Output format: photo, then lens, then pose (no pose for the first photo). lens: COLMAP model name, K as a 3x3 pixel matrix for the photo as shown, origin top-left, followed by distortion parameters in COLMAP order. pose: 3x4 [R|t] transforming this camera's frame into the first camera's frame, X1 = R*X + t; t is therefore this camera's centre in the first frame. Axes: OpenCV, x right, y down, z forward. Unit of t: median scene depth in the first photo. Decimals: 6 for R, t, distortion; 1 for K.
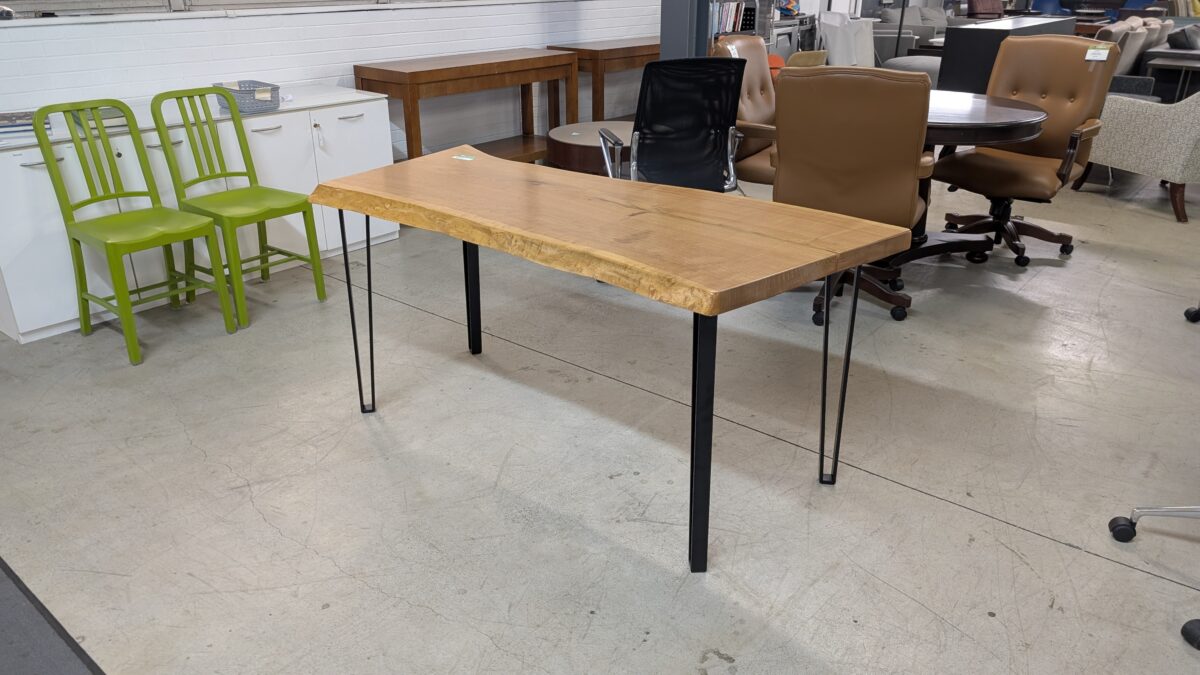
lens RADIAL K [[876.3, 0, 595.4], [0, 876.3, 333.4], [0, 0, 1]] dist [-0.000411, -0.007009]
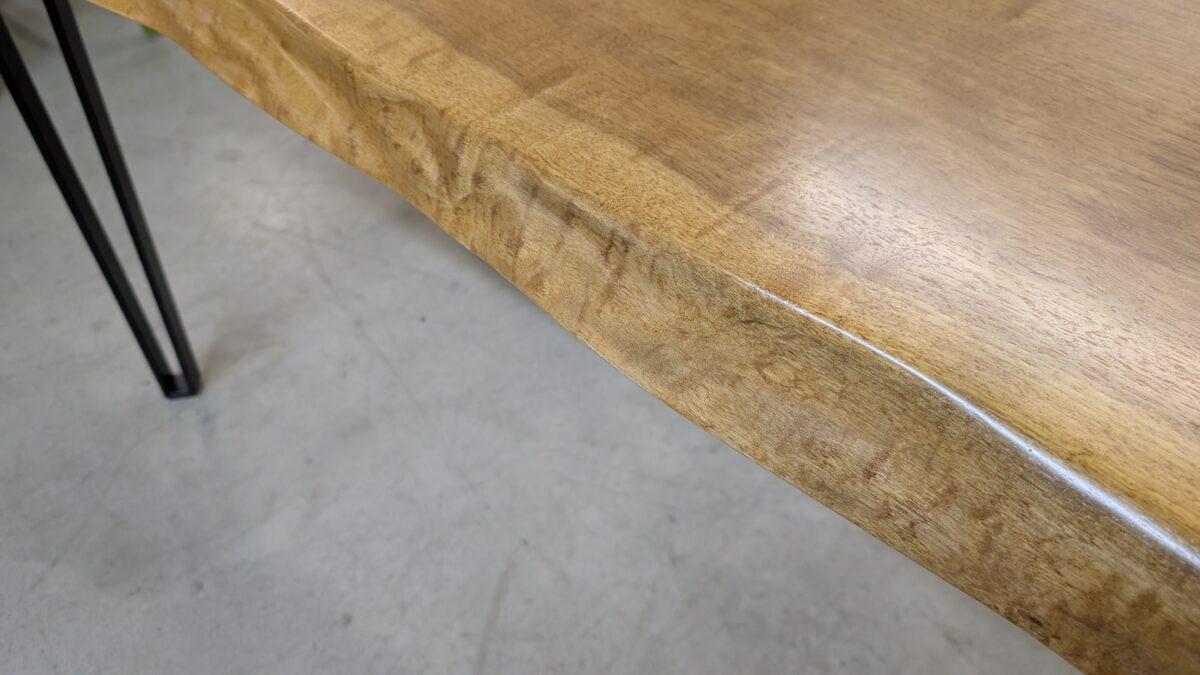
lens RADIAL K [[876.3, 0, 608.6], [0, 876.3, 335.4], [0, 0, 1]] dist [-0.000411, -0.007009]
pose [[0.999248, 0.016218, -0.035223, -0.032887], [-0.000544, 0.914111, 0.405464, -0.101600], [0.038774, -0.405140, 0.913432, 0.571155]]
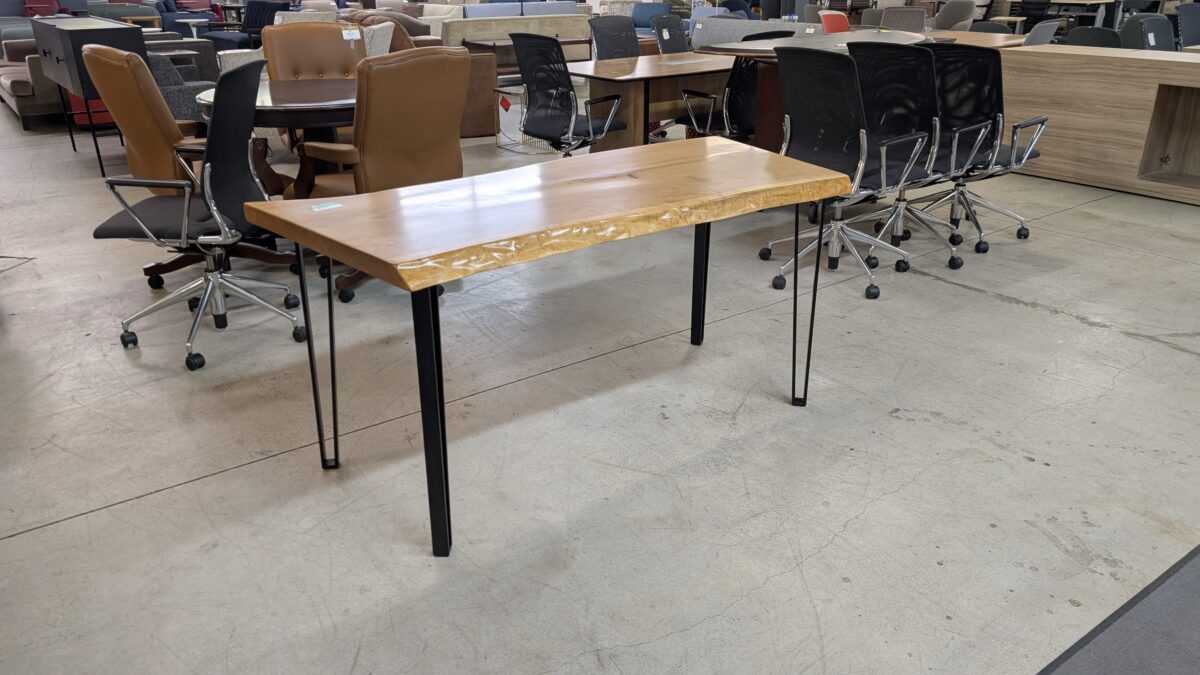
lens RADIAL K [[876.3, 0, 600.8], [0, 876.3, 334.4], [0, 0, 1]] dist [-0.000411, -0.007009]
pose [[0.227893, -0.377971, 0.897331, -0.746974], [0.375679, 0.884355, 0.277095, -0.208612], [-0.898293, 0.273961, 0.343534, 0.520978]]
